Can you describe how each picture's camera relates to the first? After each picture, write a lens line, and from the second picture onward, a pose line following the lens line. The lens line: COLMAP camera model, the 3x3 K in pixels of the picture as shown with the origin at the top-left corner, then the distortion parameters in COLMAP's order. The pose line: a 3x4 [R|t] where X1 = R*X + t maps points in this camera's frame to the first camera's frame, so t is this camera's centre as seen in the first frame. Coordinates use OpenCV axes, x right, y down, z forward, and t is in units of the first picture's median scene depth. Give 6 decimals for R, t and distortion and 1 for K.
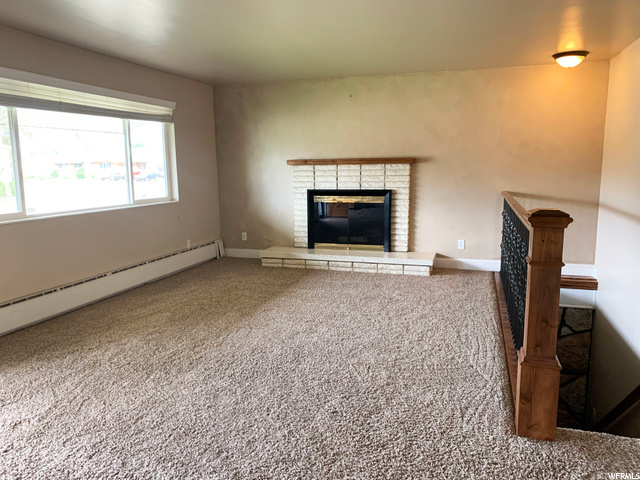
lens RADIAL K [[491.4, 0, 320.0], [0, 491.4, 240.0], [0, 0, 1]] dist [0.095380, -0.141218]
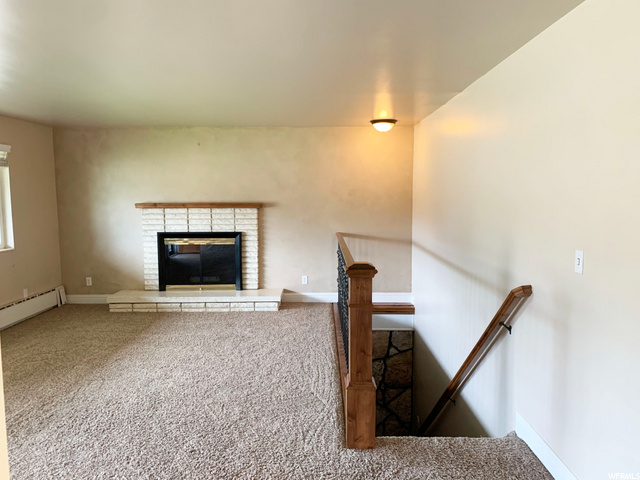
lens RADIAL K [[495.4, 0, 316.2], [0, 495.4, 236.4], [0, 0, 1]] dist [0.061796, -0.077176]
pose [[0.958109, -0.021357, 0.285607, -0.006400], [0.039522, 0.997535, -0.057989, -0.024334], [-0.283664, 0.066847, 0.956591, -0.078216]]
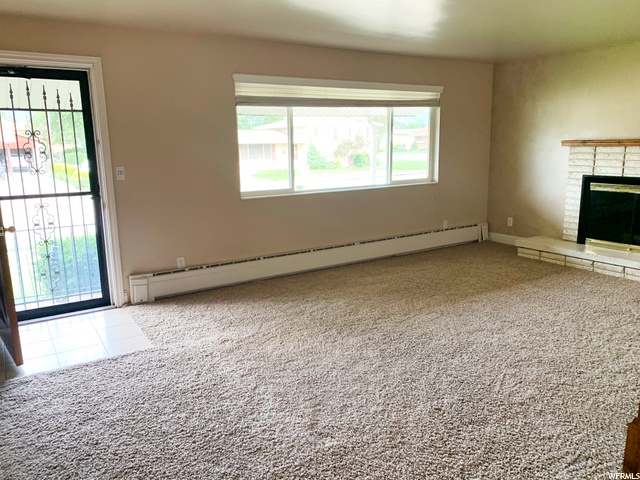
lens RADIAL K [[495.4, 0, 316.2], [0, 495.4, 236.4], [0, 0, 1]] dist [0.061796, -0.077176]
pose [[0.769575, 0.118056, -0.627548, 0.193671], [-0.087625, 0.992988, 0.079346, -0.026953], [0.632515, -0.006074, 0.774524, 0.027108]]
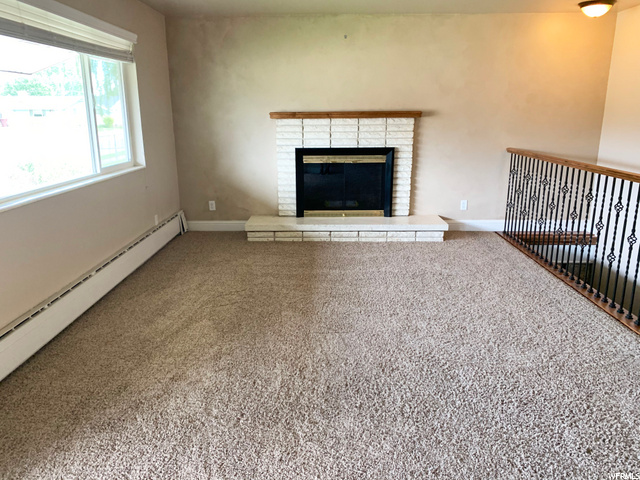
lens RADIAL K [[490.3, 0, 319.0], [0, 490.3, 233.0], [0, 0, 1]] dist [0.066265, -0.088628]
pose [[0.957661, -0.062360, 0.281065, -0.255995], [0.037815, 0.995048, 0.091925, -0.036291], [-0.285405, -0.077404, 0.955276, 0.180991]]
